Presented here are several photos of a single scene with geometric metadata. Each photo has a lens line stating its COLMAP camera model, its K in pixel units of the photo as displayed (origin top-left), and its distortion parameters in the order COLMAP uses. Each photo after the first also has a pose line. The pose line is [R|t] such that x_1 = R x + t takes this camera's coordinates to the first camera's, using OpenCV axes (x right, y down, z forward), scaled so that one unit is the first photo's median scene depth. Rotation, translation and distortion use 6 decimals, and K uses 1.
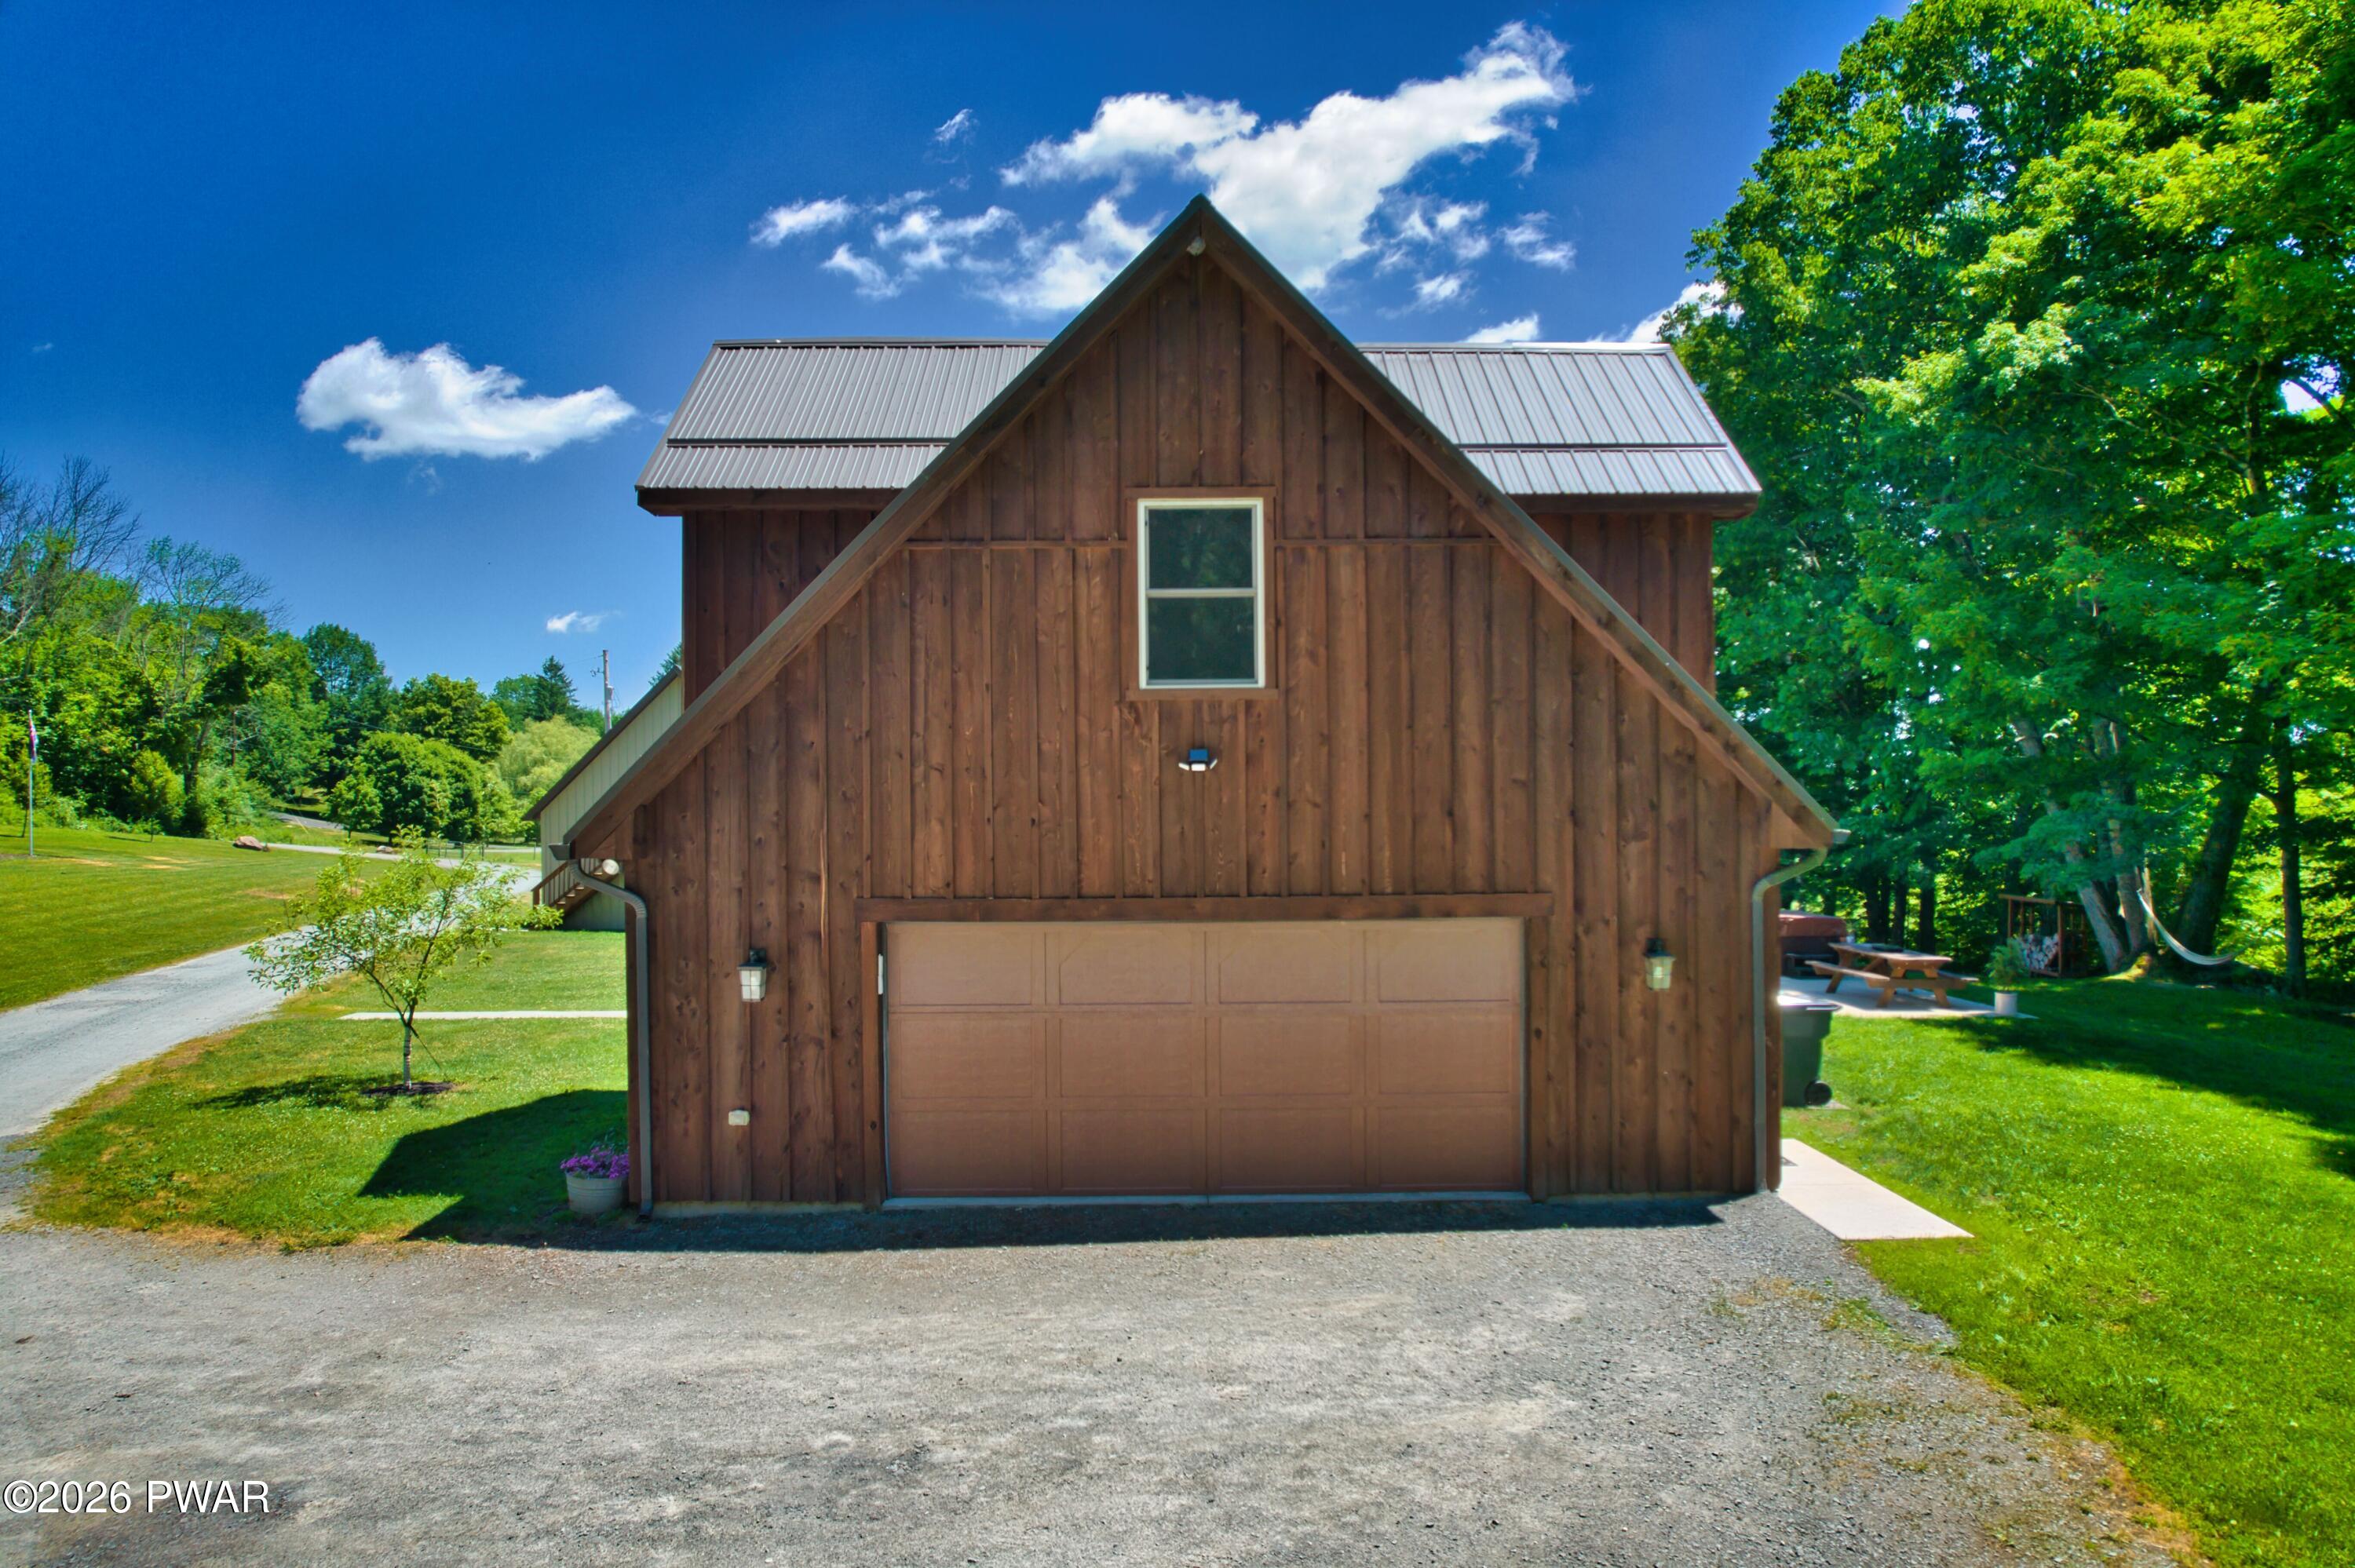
lens RADIAL K [[1521.0, 0, 1189.5], [0, 1521.0, 796.8], [0, 0, 1]] dist [-0.085810, 0.076045]
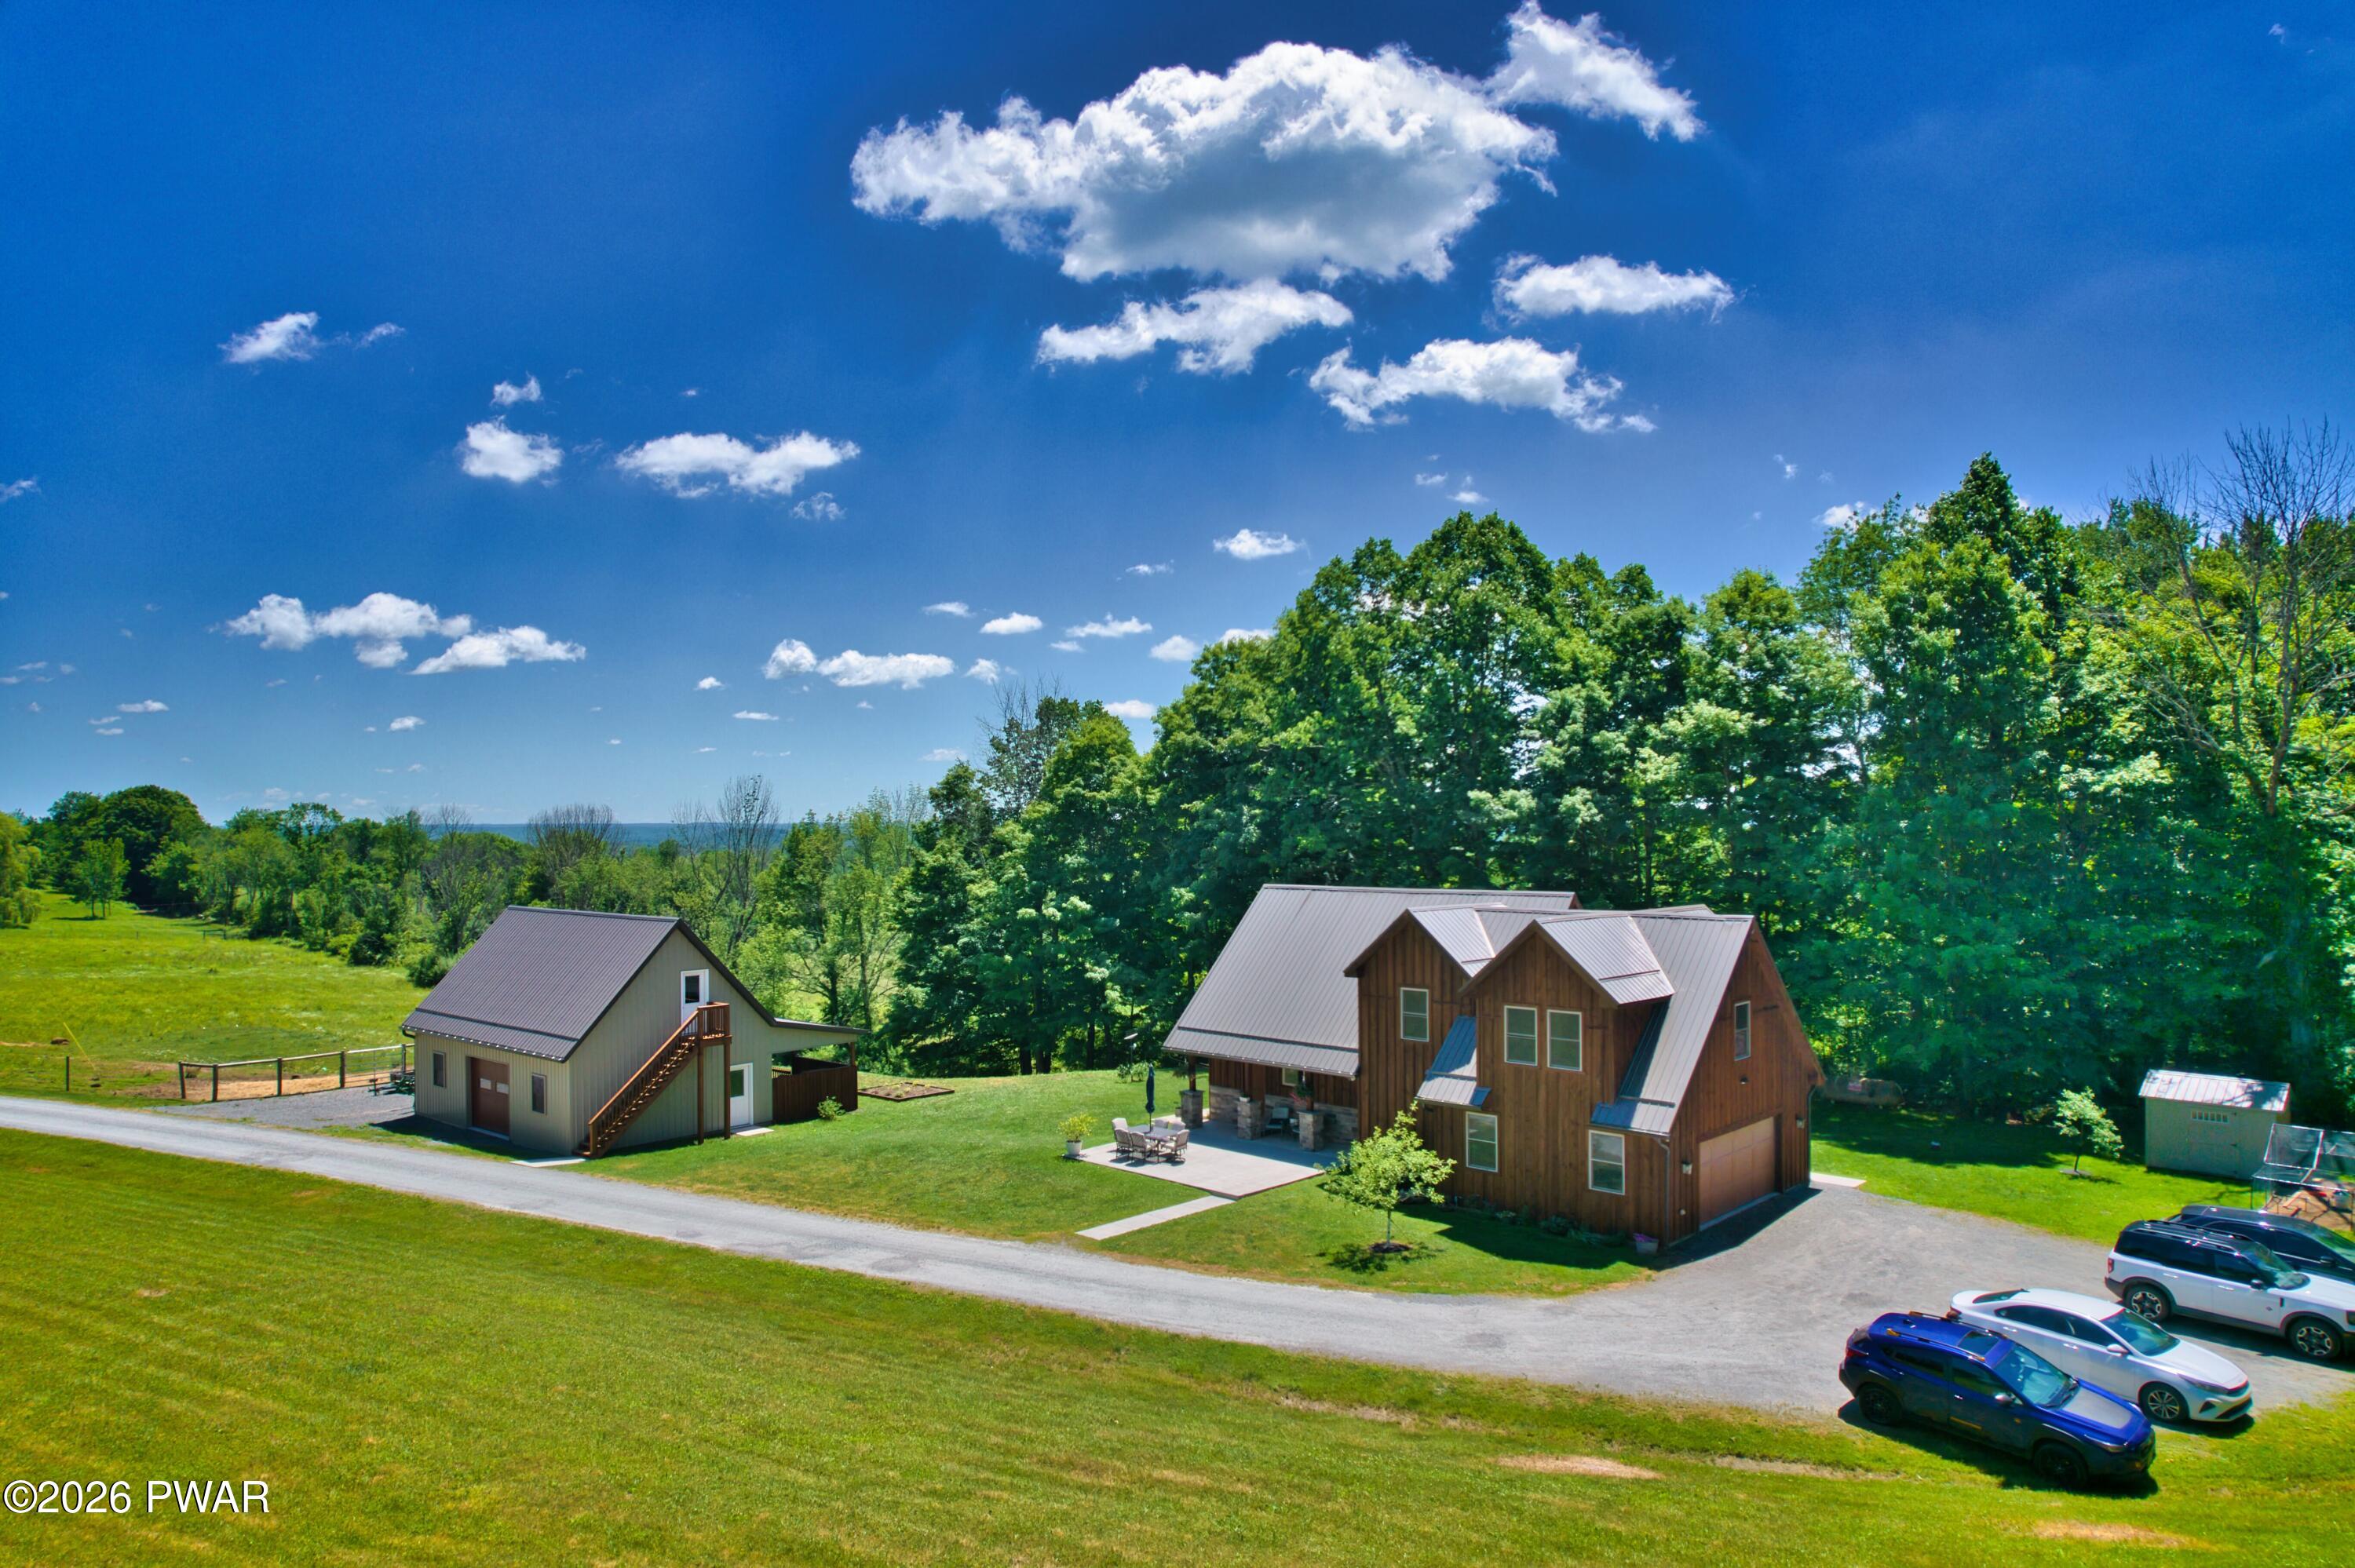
lens RADIAL K [[1507.1, 0, 1184.2], [0, 1507.1, 805.7], [0, 0, 1]] dist [-0.079543, 0.070360]
pose [[0.710945, 0.008416, 0.703198, -3.220362], [0.001122, 0.999914, -0.013102, -0.594565], [-0.703247, 0.010104, 0.710874, -0.489710]]
